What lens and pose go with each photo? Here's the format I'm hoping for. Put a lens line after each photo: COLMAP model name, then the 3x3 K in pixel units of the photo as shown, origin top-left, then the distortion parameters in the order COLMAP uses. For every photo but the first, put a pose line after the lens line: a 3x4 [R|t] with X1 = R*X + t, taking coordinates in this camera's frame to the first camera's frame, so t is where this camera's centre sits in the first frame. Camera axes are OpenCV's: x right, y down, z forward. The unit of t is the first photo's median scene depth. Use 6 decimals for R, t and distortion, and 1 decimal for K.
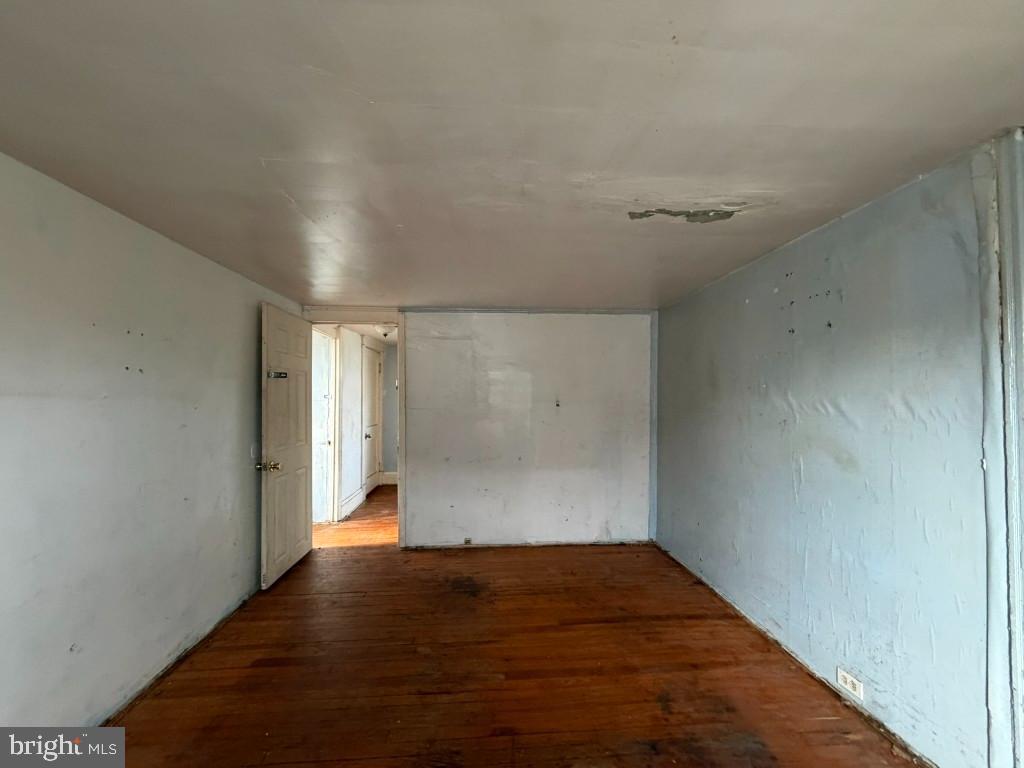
lens RADIAL K [[407.0, 0, 506.9], [0, 407.0, 387.4], [0, 0, 1]] dist [0.000659, -0.000652]
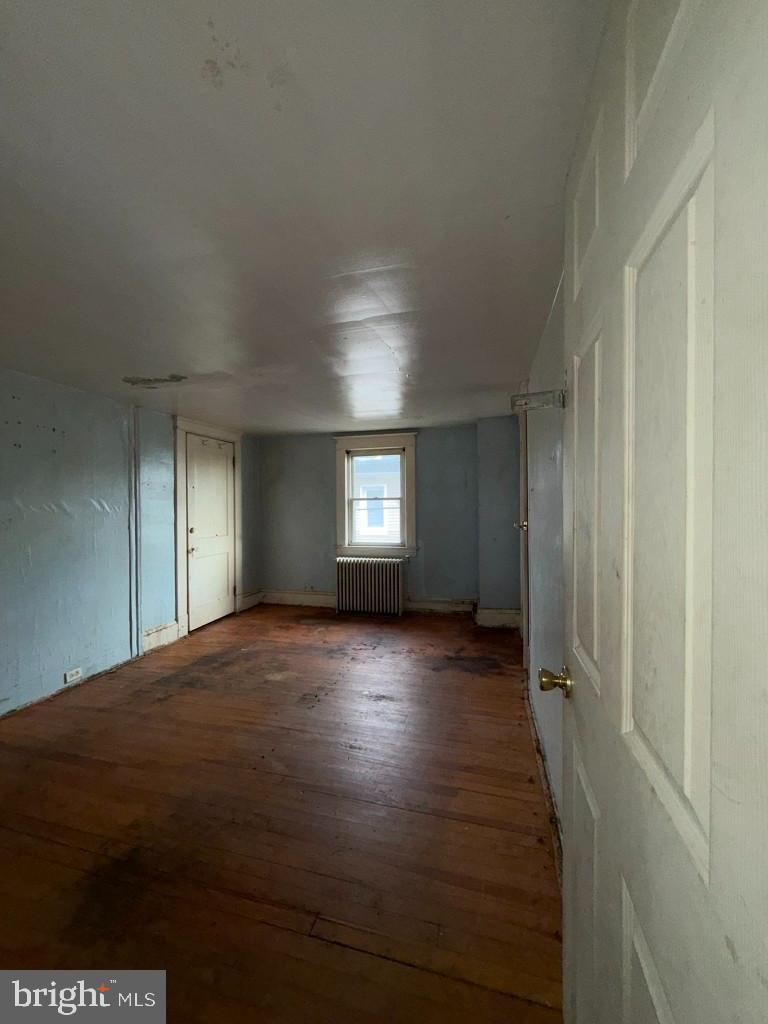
lens RADIAL K [[407.0, 0, 383.7], [0, 407.0, 510.1], [0, 0, 1]] dist [0.000659, -0.000652]
pose [[-0.946771, 0.012175, 0.321677, -0.880325], [0.006448, 0.999801, -0.018864, 0.104159], [-0.321843, -0.015786, -0.946661, 2.169903]]
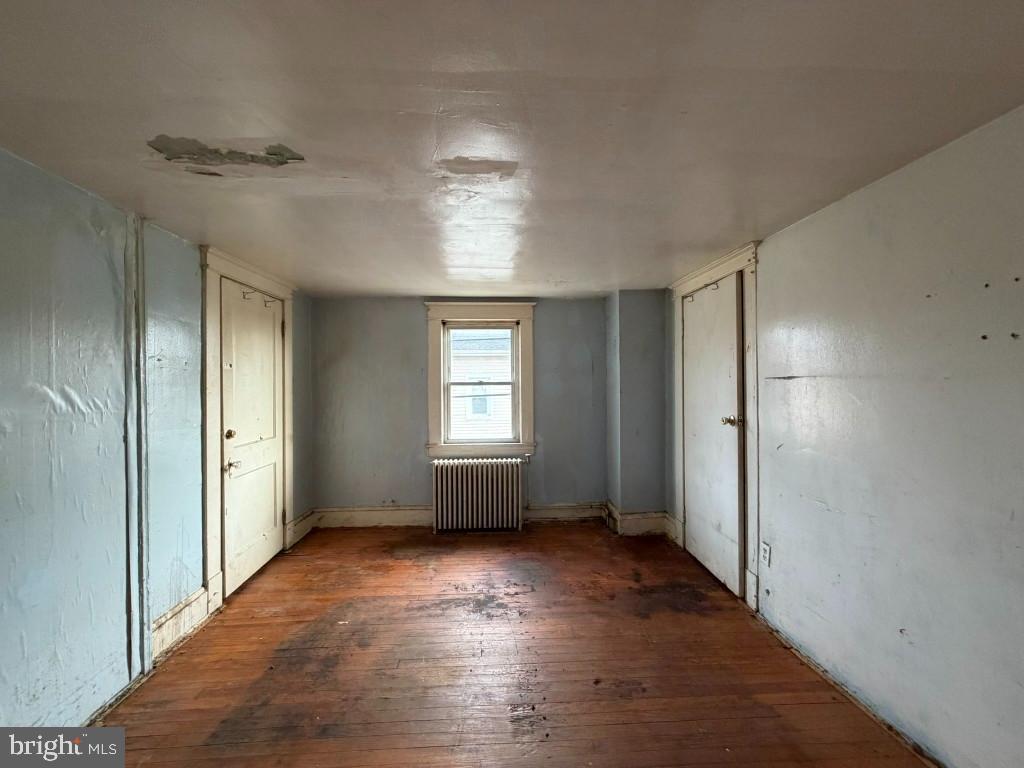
lens RADIAL K [[407.0, 0, 509.5], [0, 407.0, 387.6], [0, 0, 1]] dist [0.000659, -0.000652]
pose [[-0.999849, 0.013207, 0.011263, -0.108891], [0.012953, 0.999667, -0.022311, 0.047761], [-0.011554, -0.022162, -0.999688, 1.759049]]
